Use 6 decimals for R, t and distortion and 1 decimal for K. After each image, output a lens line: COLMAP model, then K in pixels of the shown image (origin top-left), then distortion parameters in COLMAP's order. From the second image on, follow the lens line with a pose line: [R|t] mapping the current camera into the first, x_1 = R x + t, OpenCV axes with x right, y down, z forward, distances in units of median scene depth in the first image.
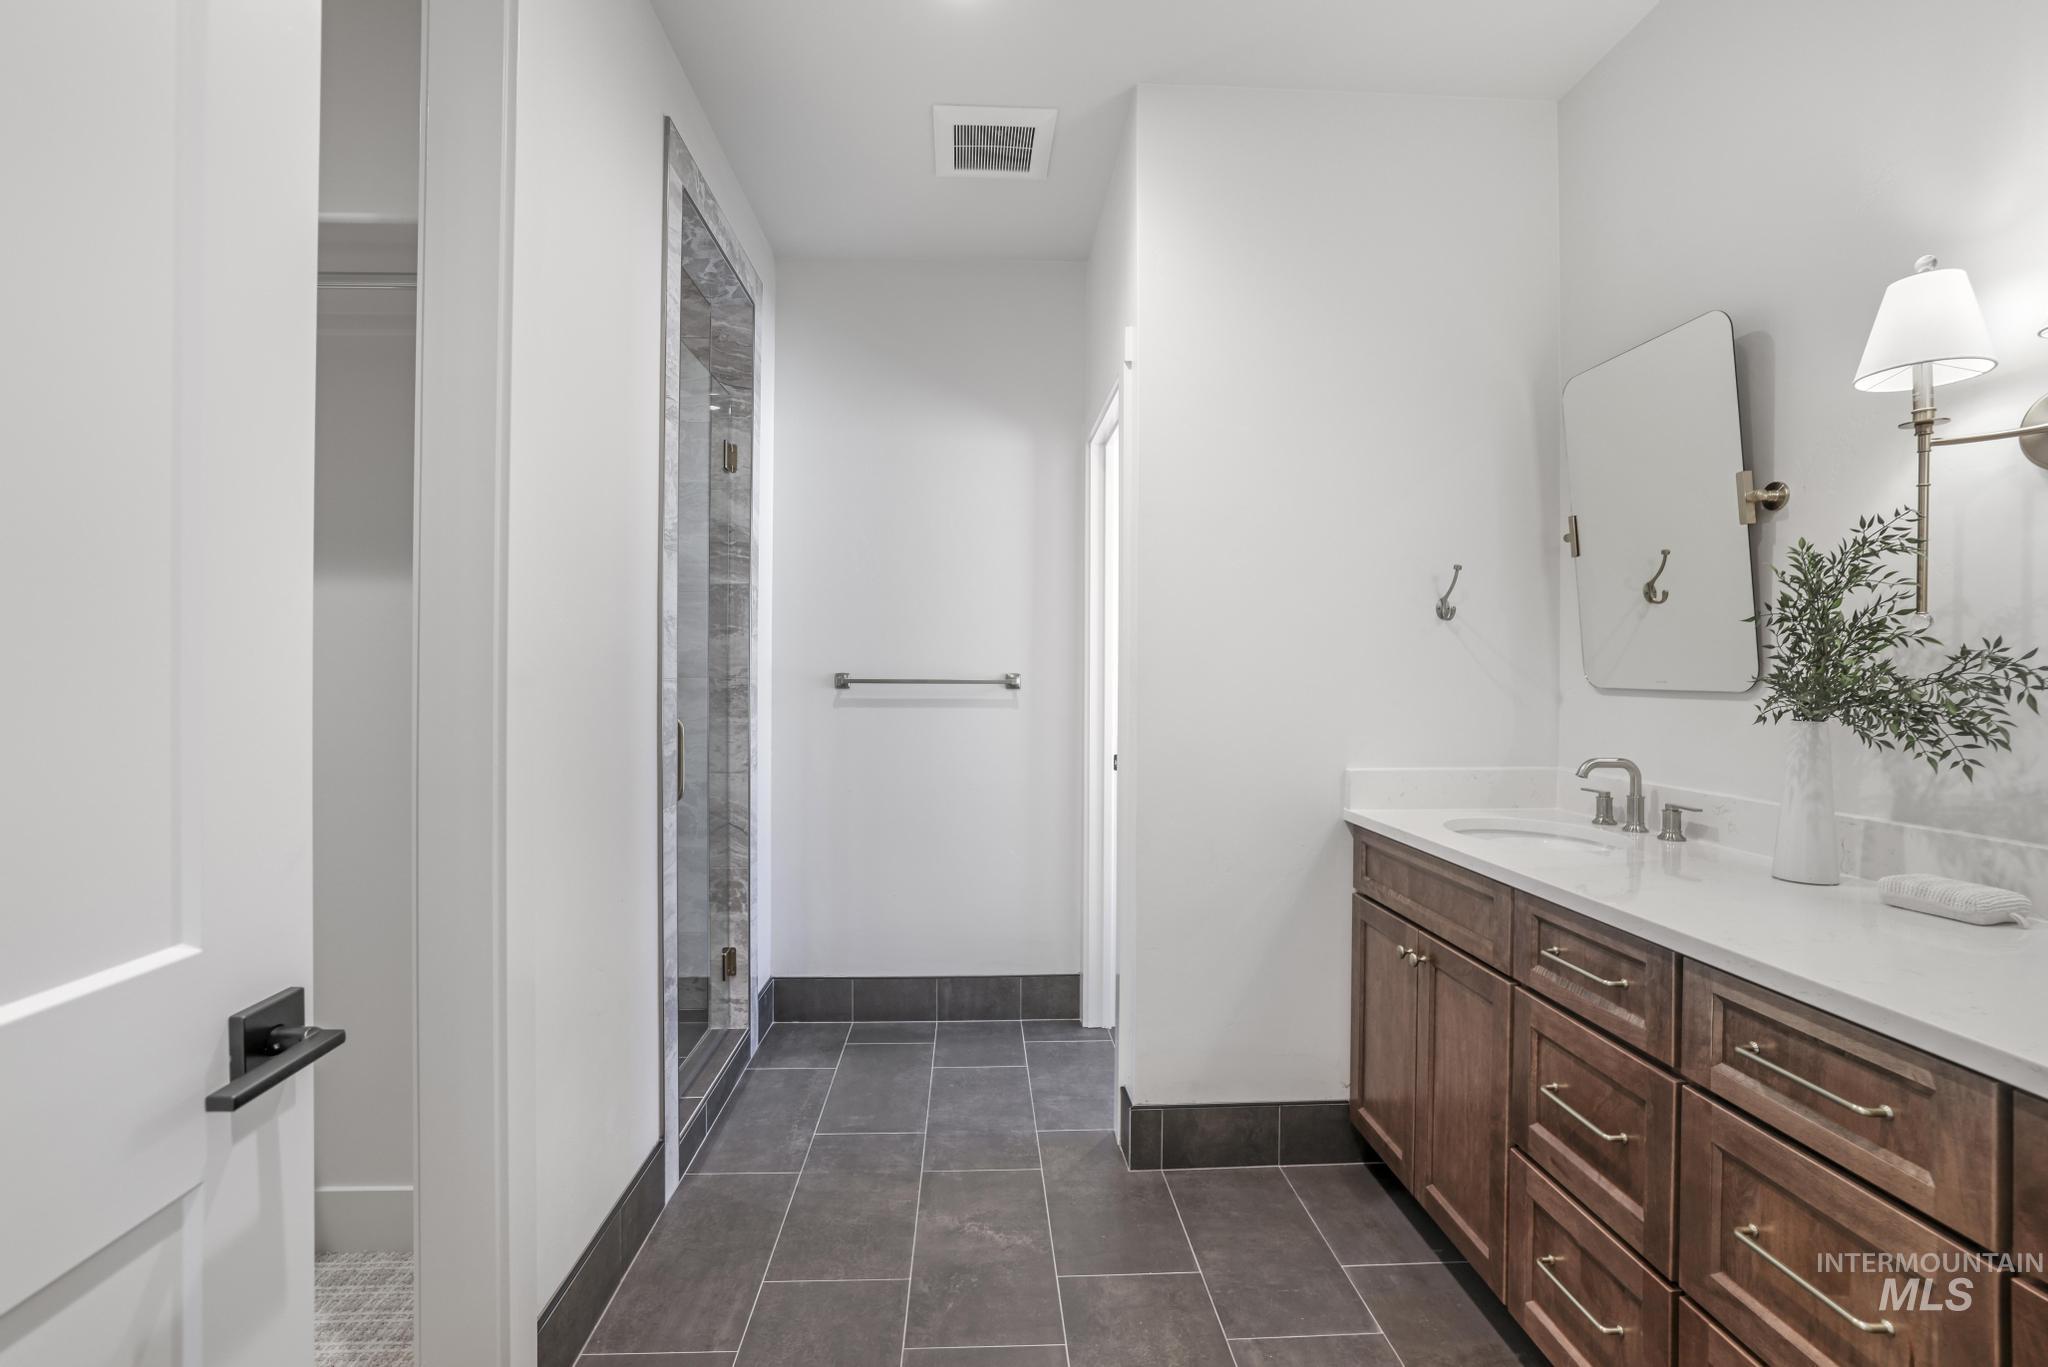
lens RADIAL K [[891.7, 0, 1010.6], [0, 891.7, 678.3], [0, 0, 1]] dist [-0.032564, 0.009741]
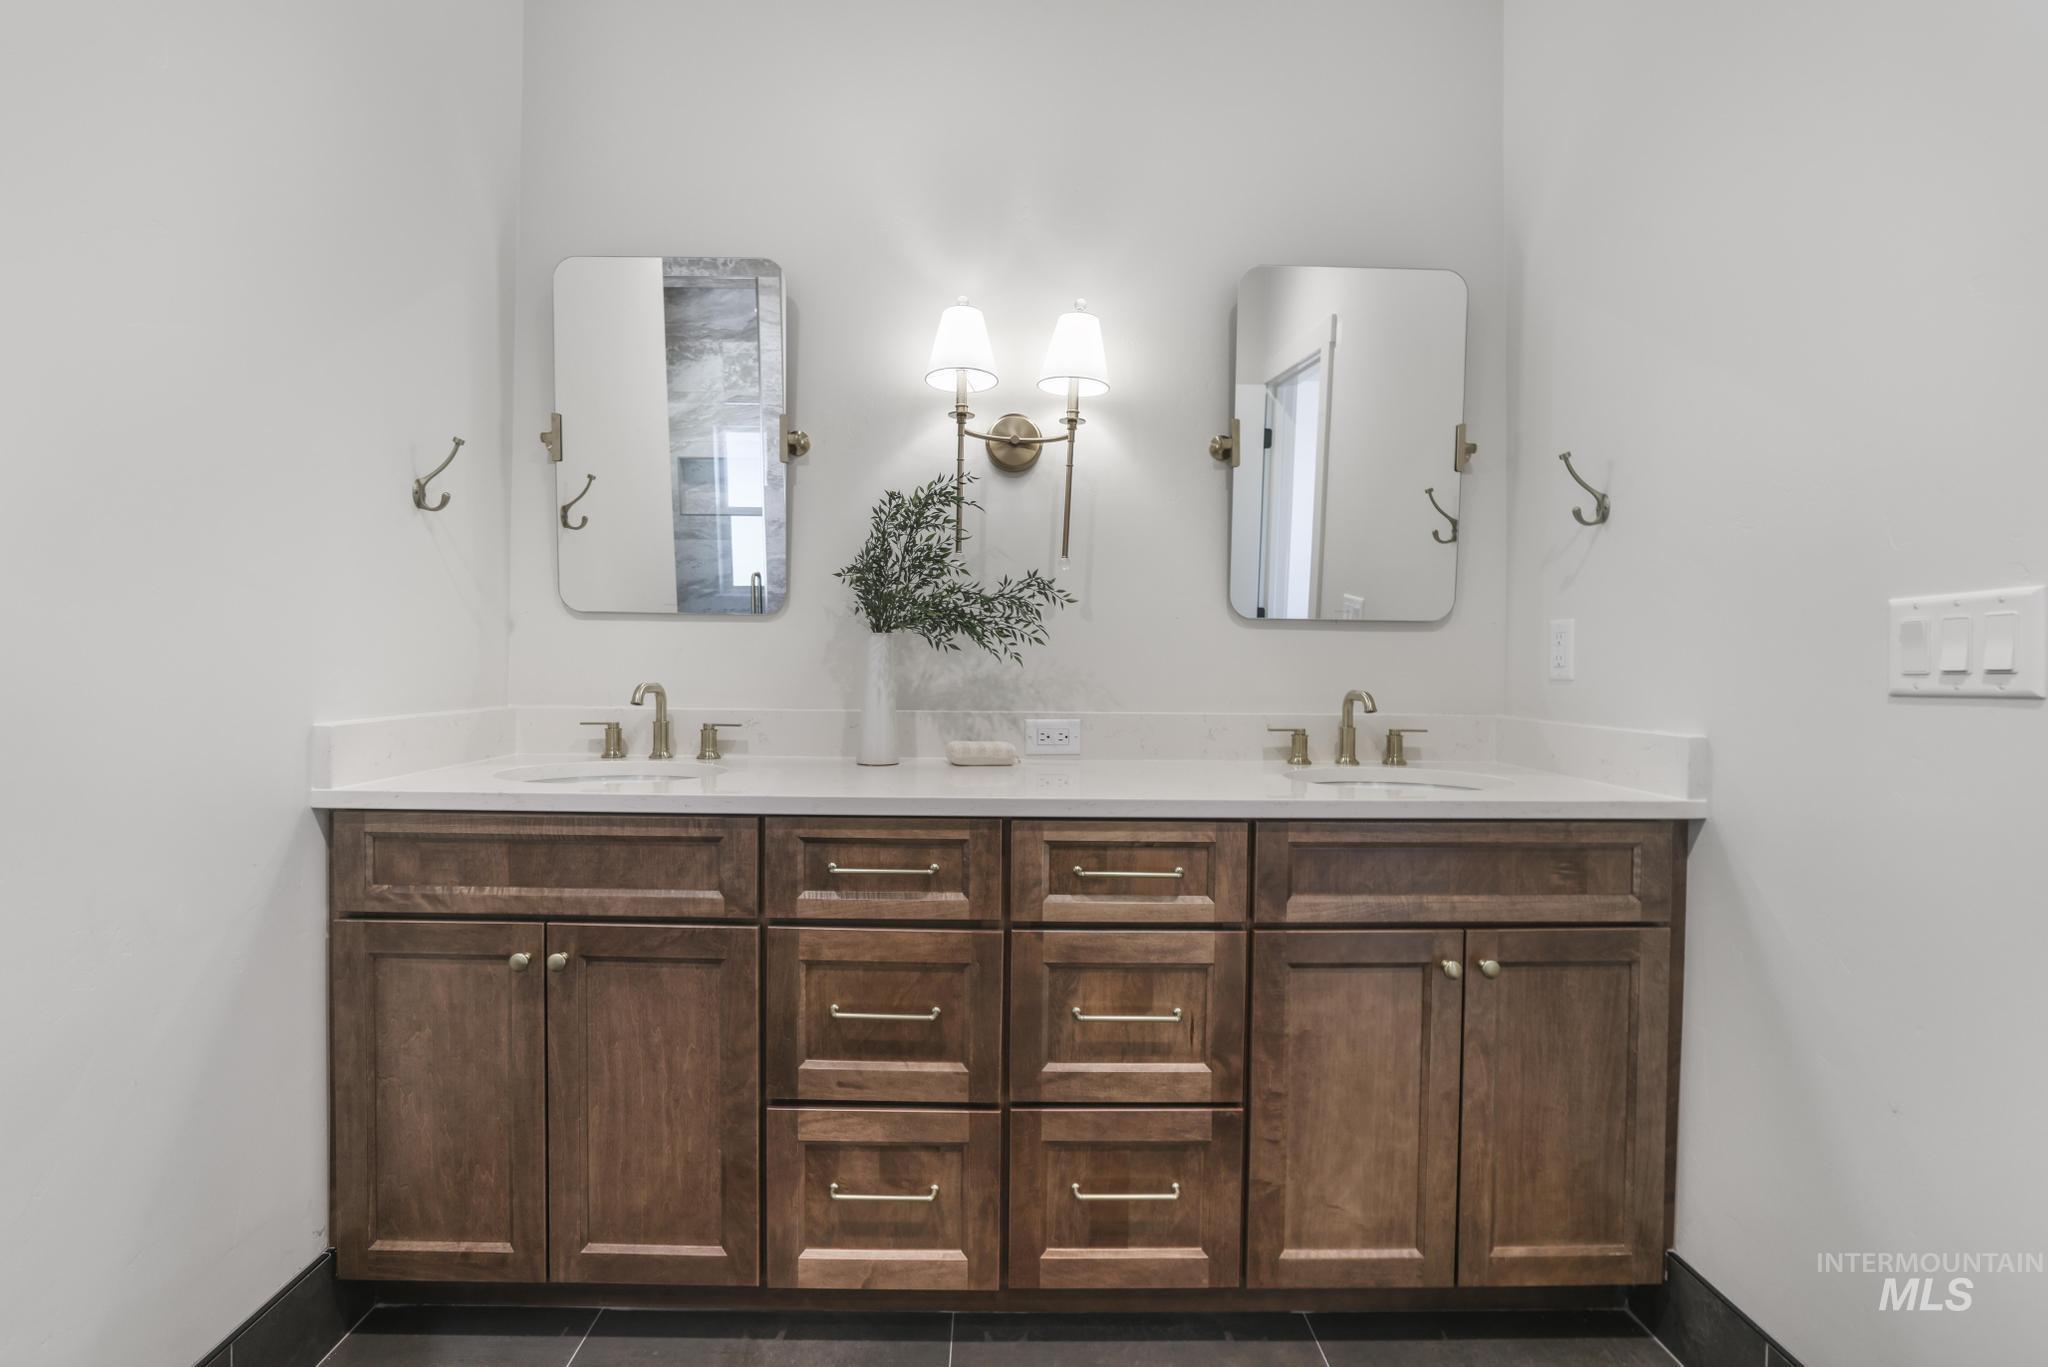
lens RADIAL K [[891.7, 0, 1013.5], [0, 891.7, 672.1], [0, 0, 1]] dist [-0.032564, 0.009741]
pose [[0.039959, -0.018729, 0.999026, -0.359129], [-0.004571, 0.999810, 0.018927, 0.086605], [-0.999191, -0.005322, 0.039866, 0.833670]]
